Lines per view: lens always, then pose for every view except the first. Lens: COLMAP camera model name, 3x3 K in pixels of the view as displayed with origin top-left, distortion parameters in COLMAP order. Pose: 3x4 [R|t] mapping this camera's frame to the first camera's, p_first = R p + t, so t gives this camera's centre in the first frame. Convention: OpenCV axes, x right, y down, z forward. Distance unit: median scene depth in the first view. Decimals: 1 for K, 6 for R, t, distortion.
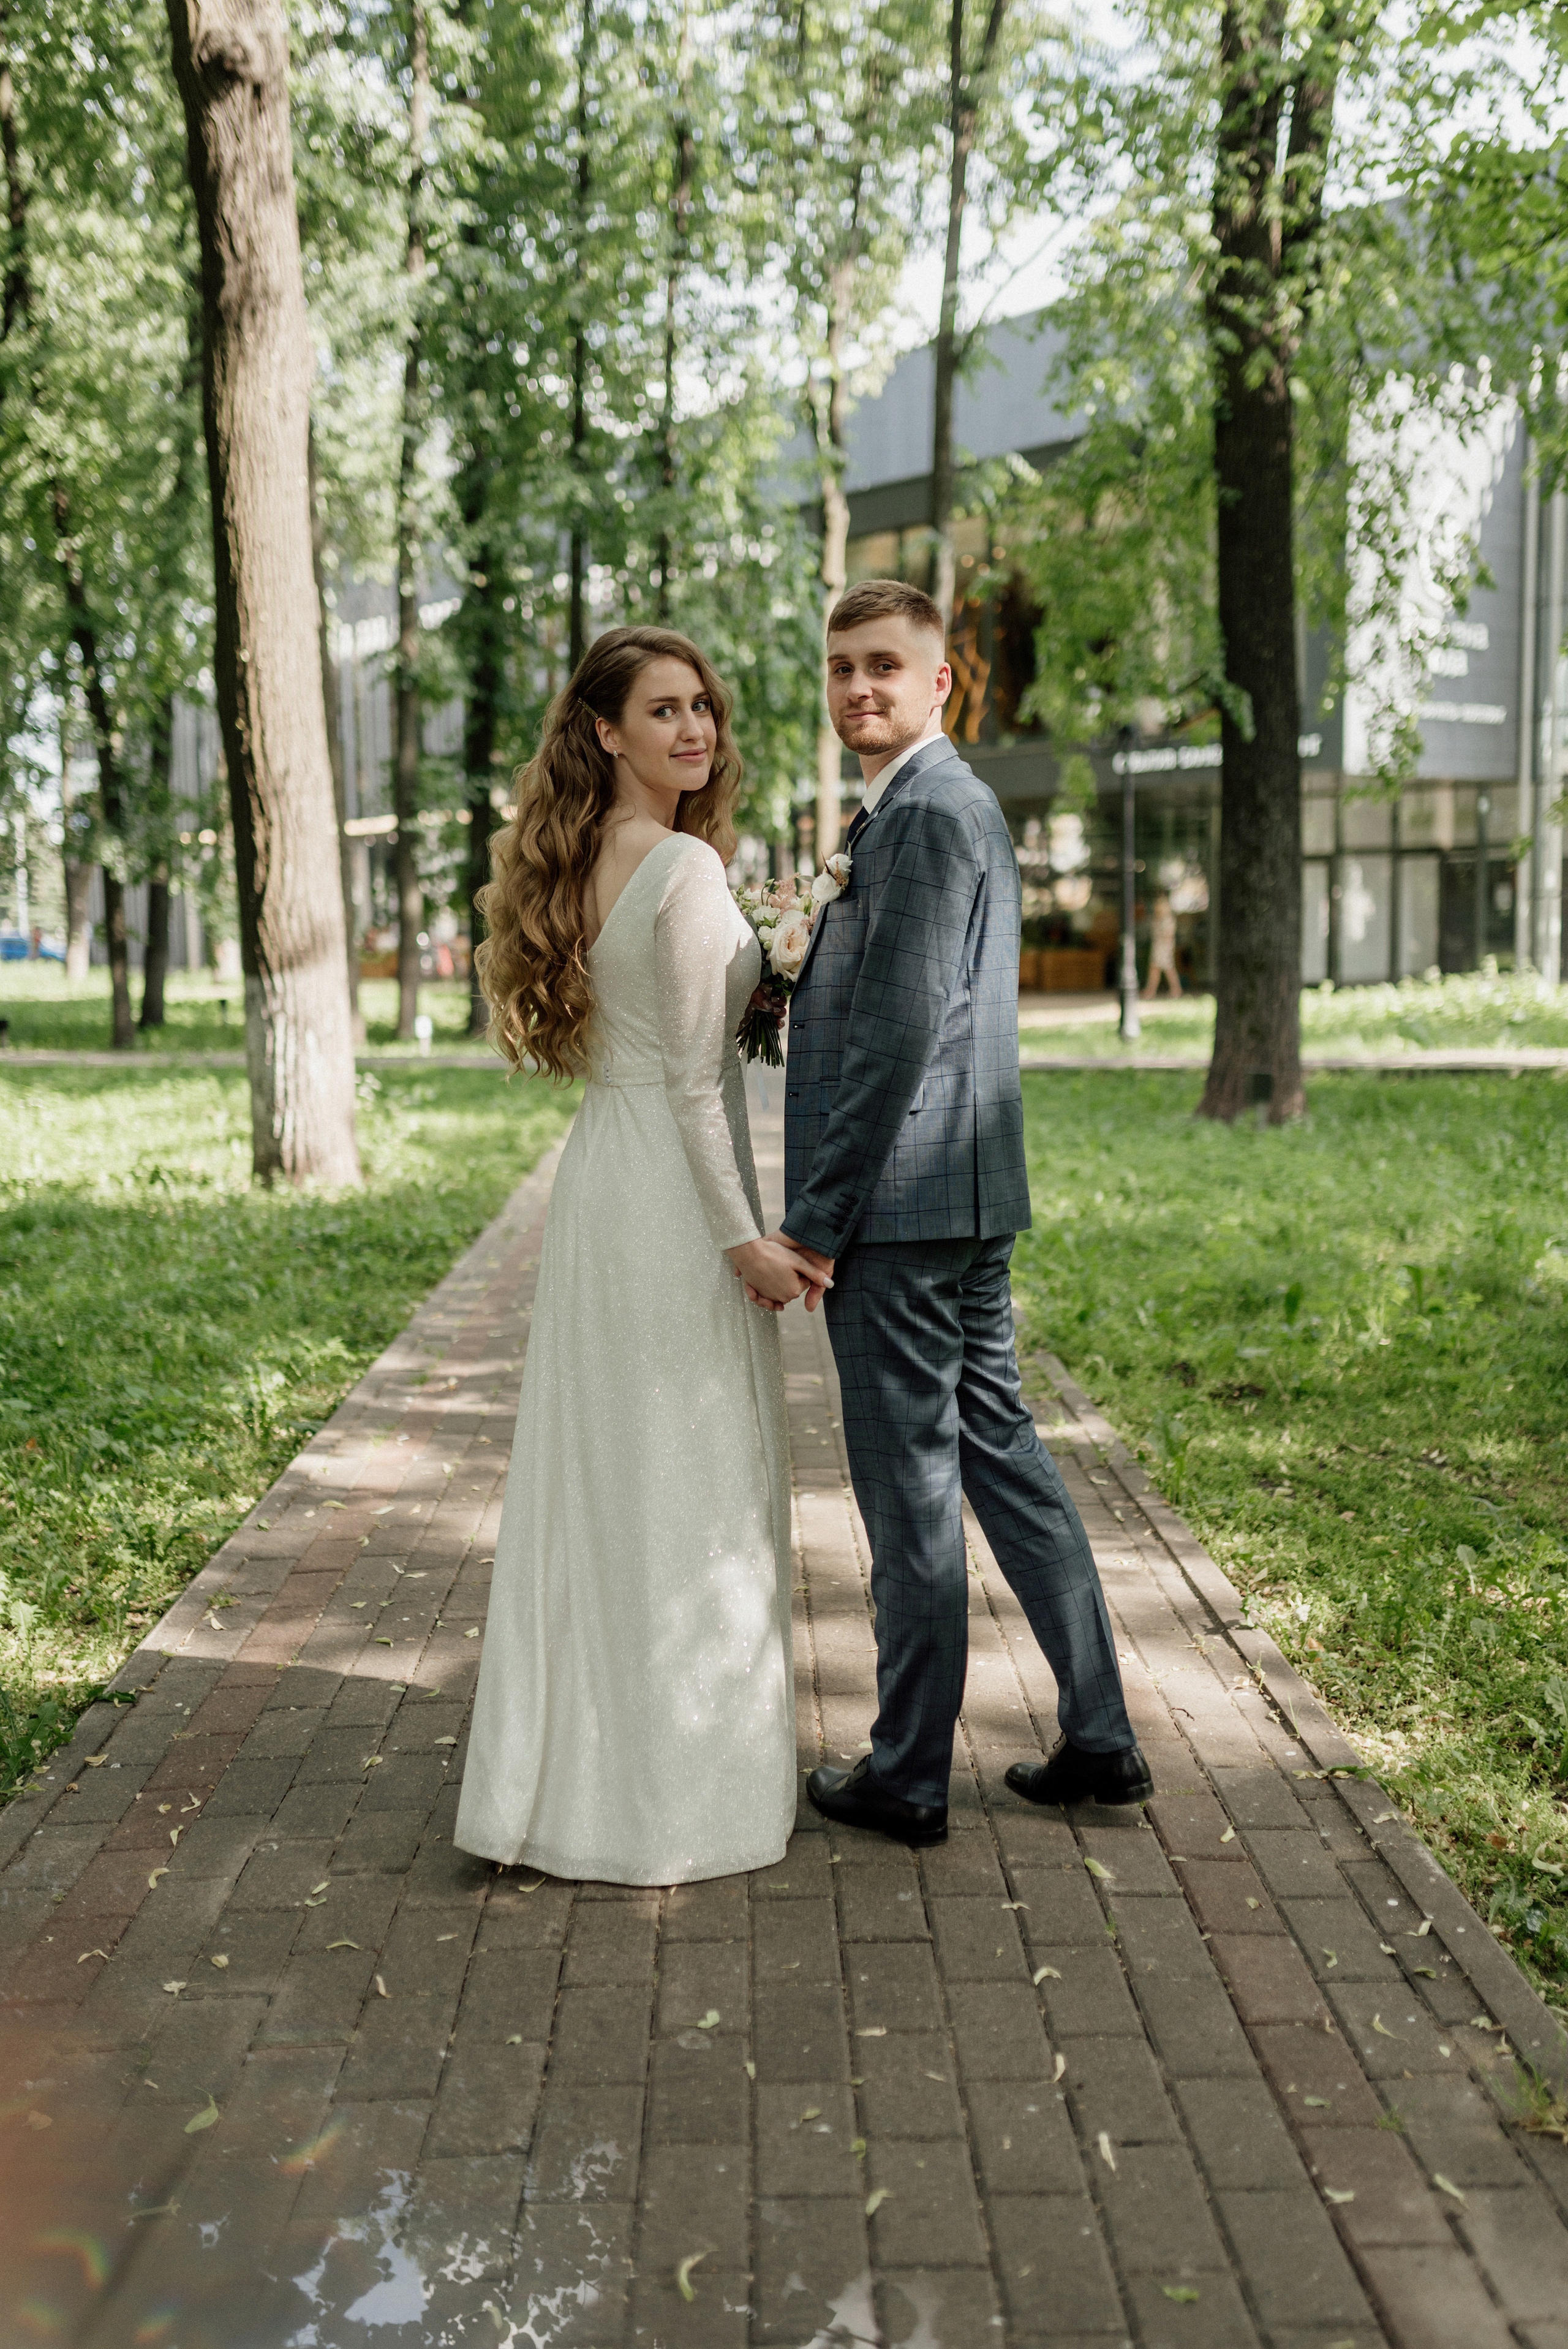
lens RADIAL K [[2411.0, 0, 839.8], [0, 2411.0, 1183.8], [0, 0, 1]] dist [-0.002450, 0.009780]
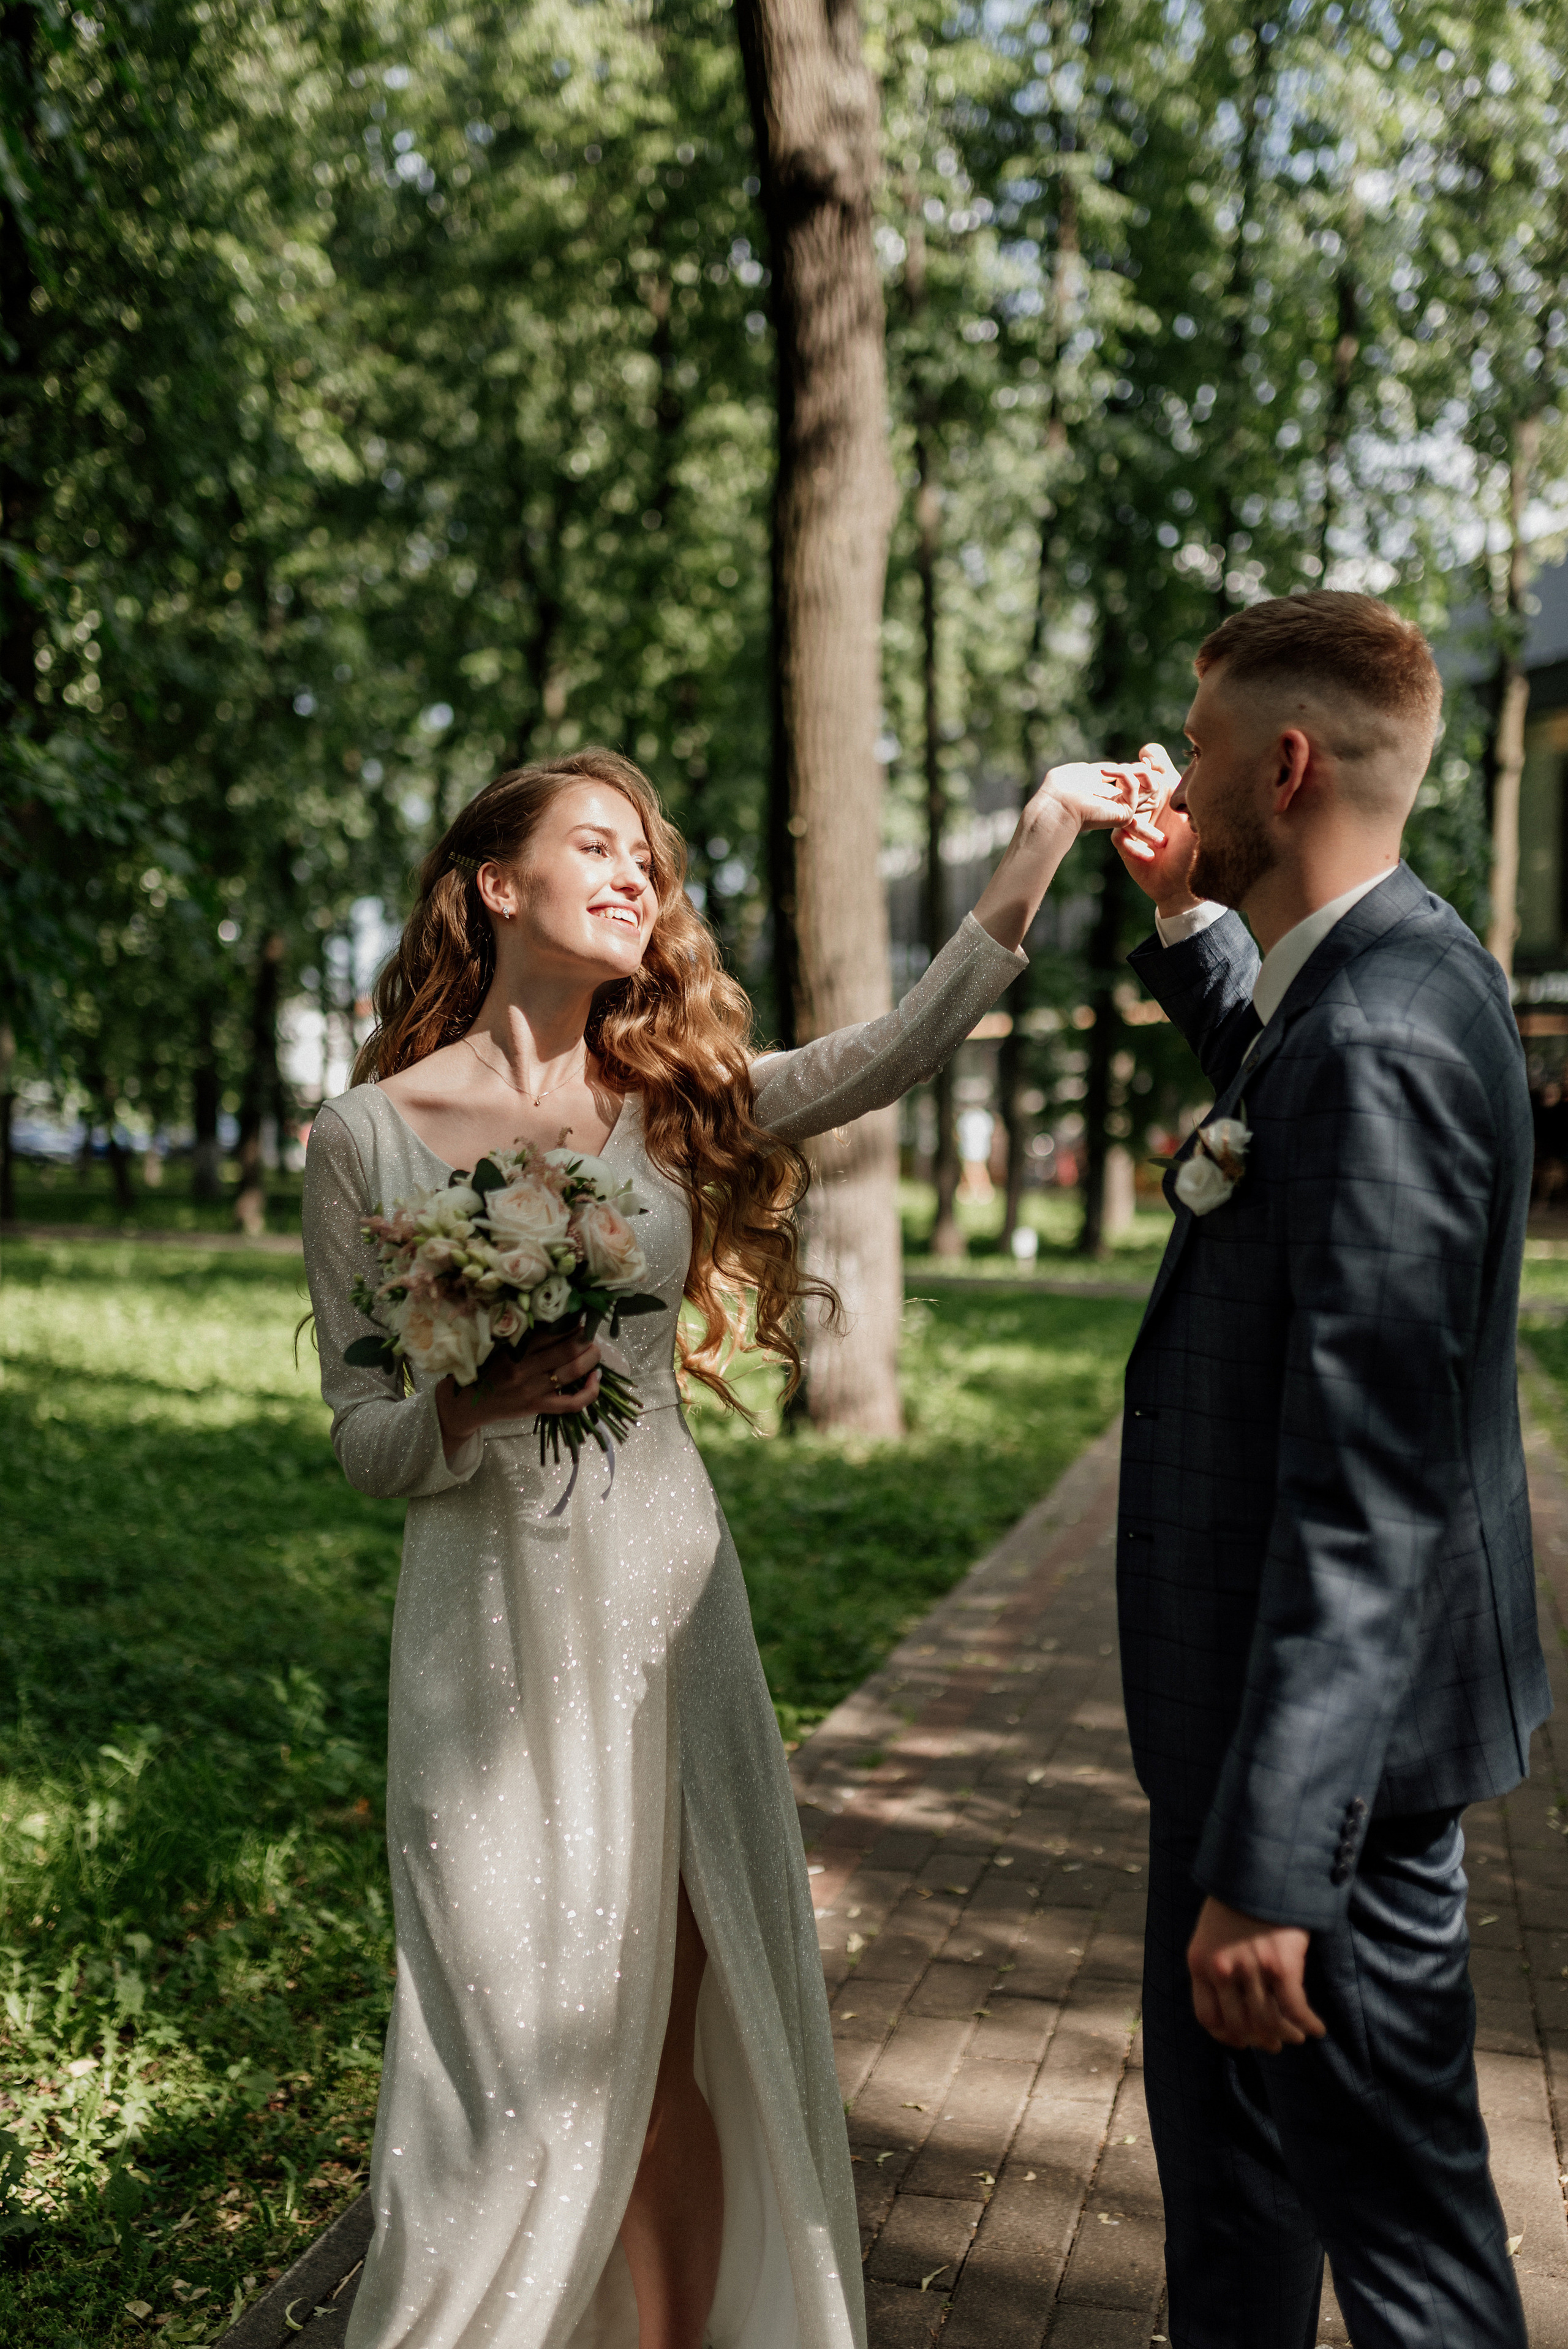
lens RADIAL K [[2387.7, 0, 773.5], [0, 2387.7, 1145.1], [0, 0, 1]] dist [-0.001375, 0.004779]
pose [[0.955147, 0.025595, -0.295023, 0.002613], [-0.054799, 0.994328, -0.091149, -0.013217], [0.291017, 0.103227, 0.951133, 0.099922]]
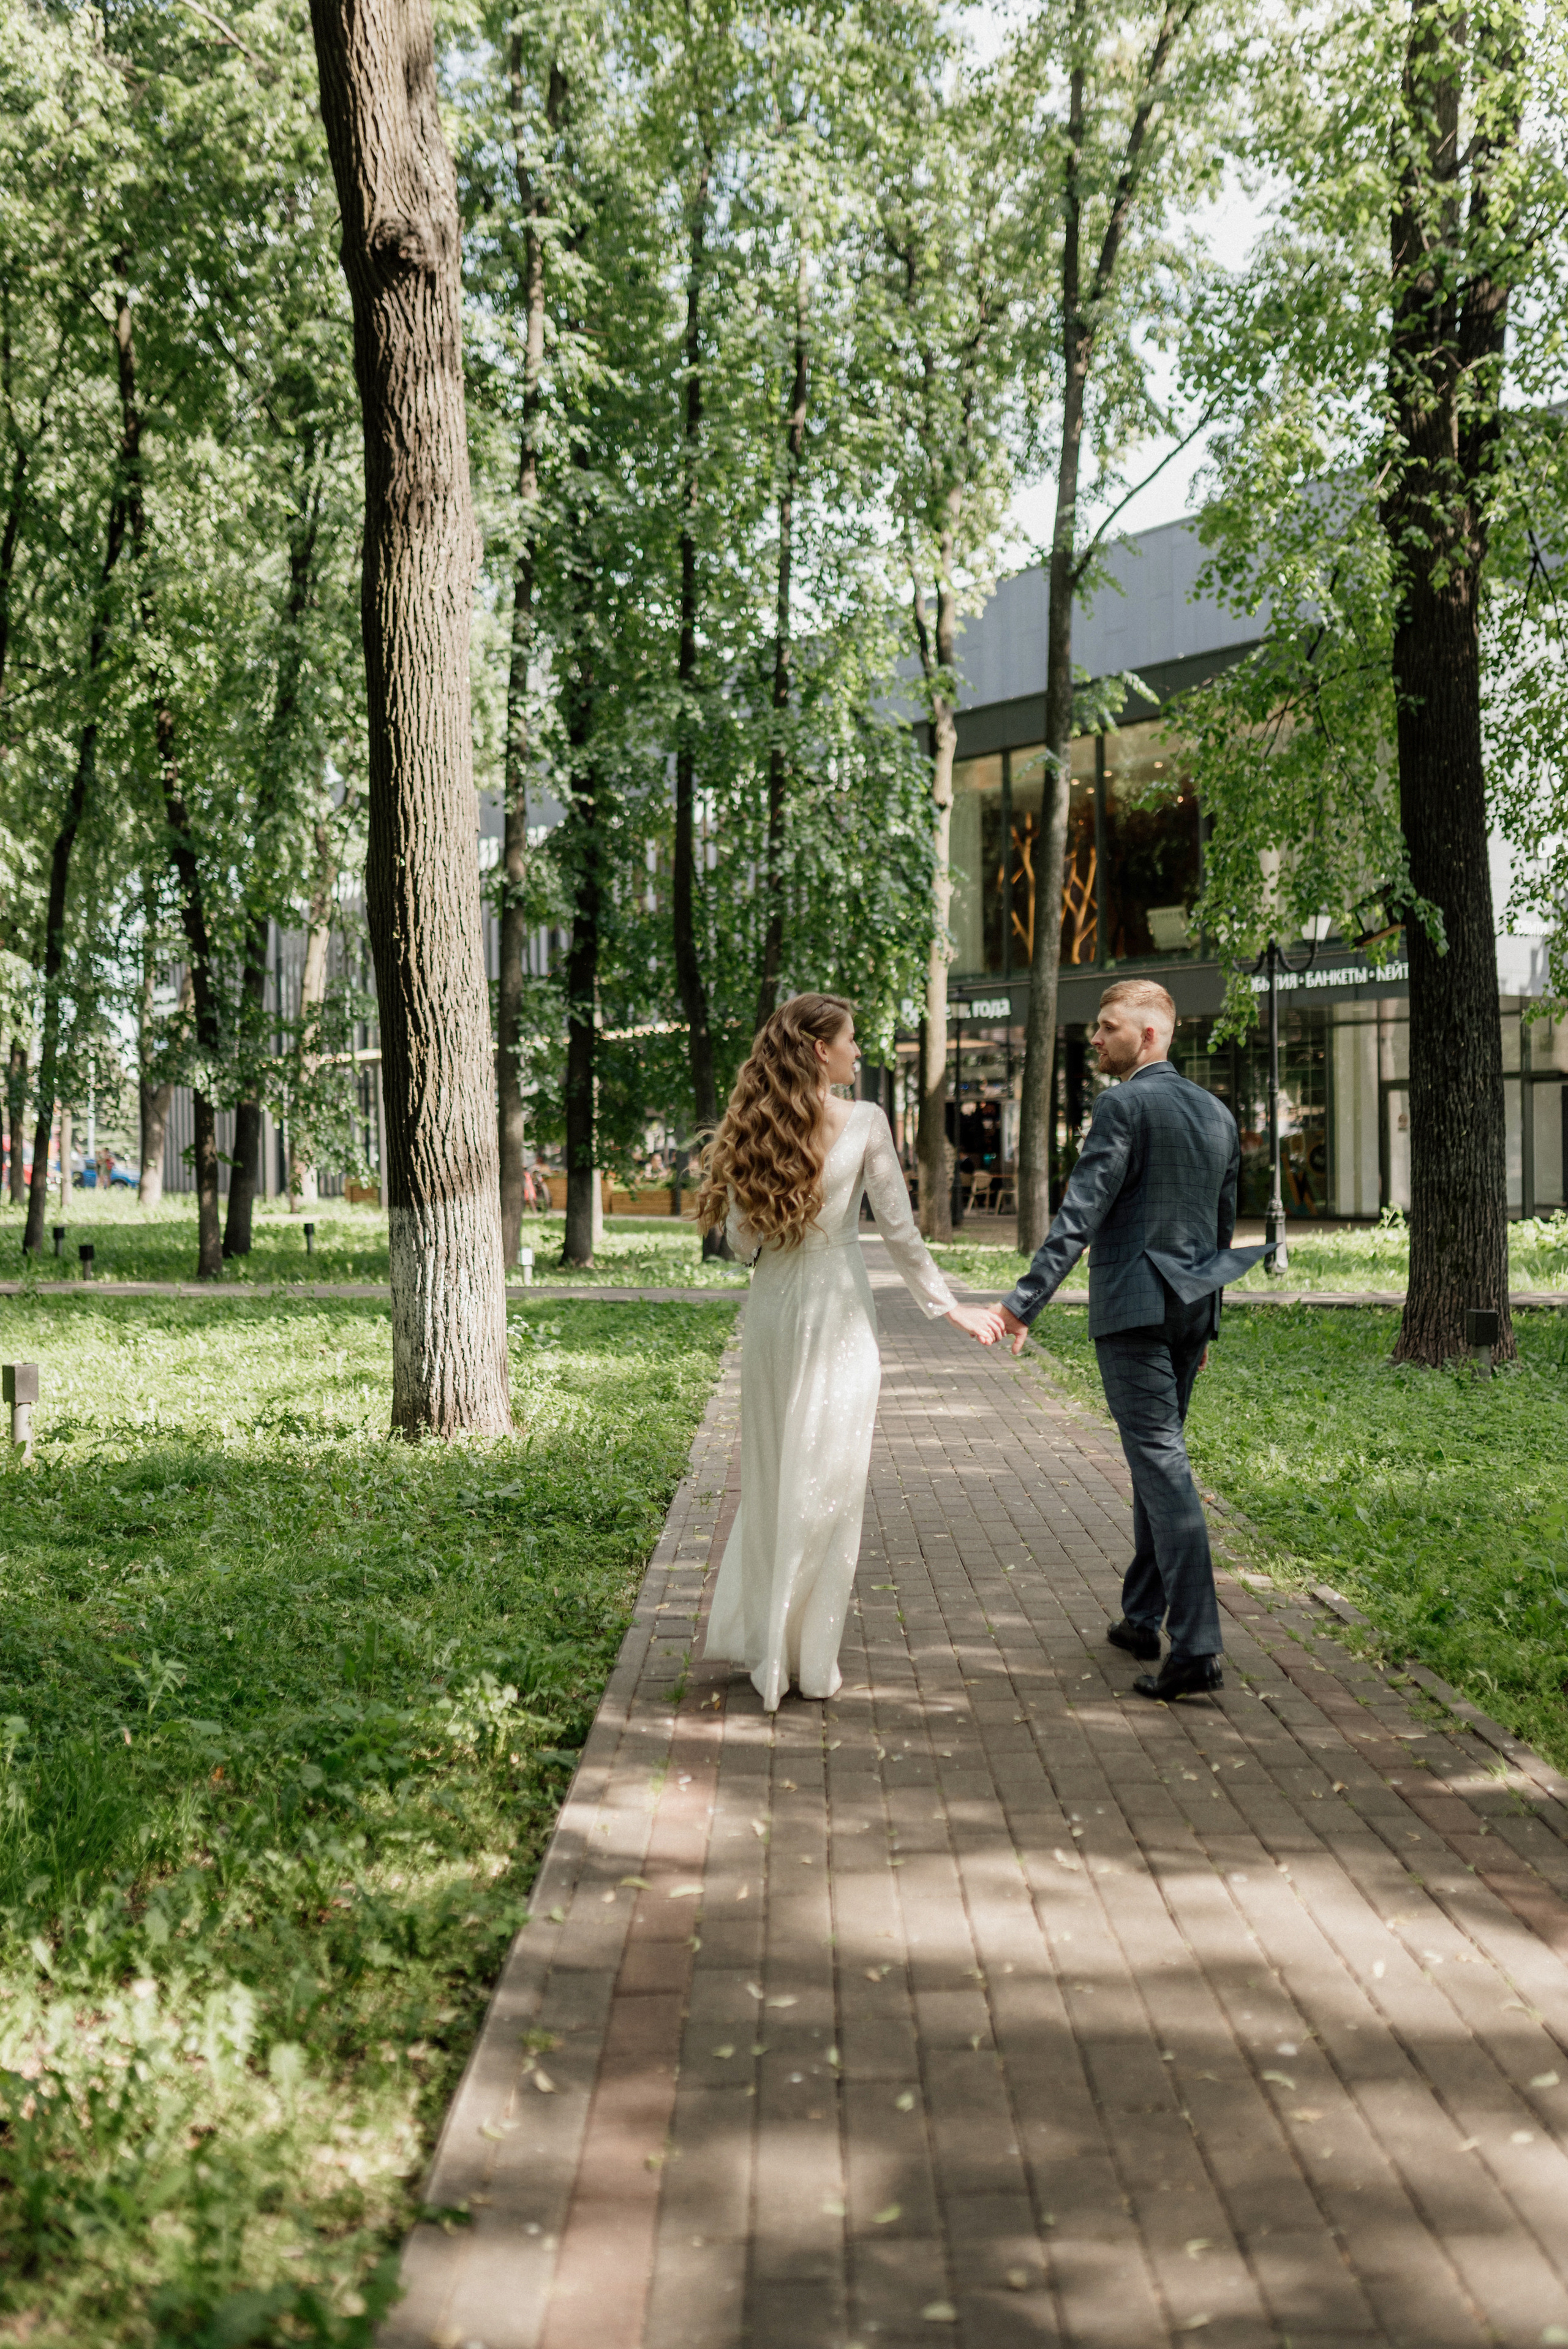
lens RADIAL K [[2387.7, 0, 773.5], [0, 2387.7, 1145.1], [0, 0, 1]] dist [-0.001375, 0.004779]
pose [[0.999355, 0.002209, -0.035850, -0.039508], [-0.006099, 0.994048, -0.108776, -0.006435], [0.035396, 0.108924, 0.993420, 0.057411]]
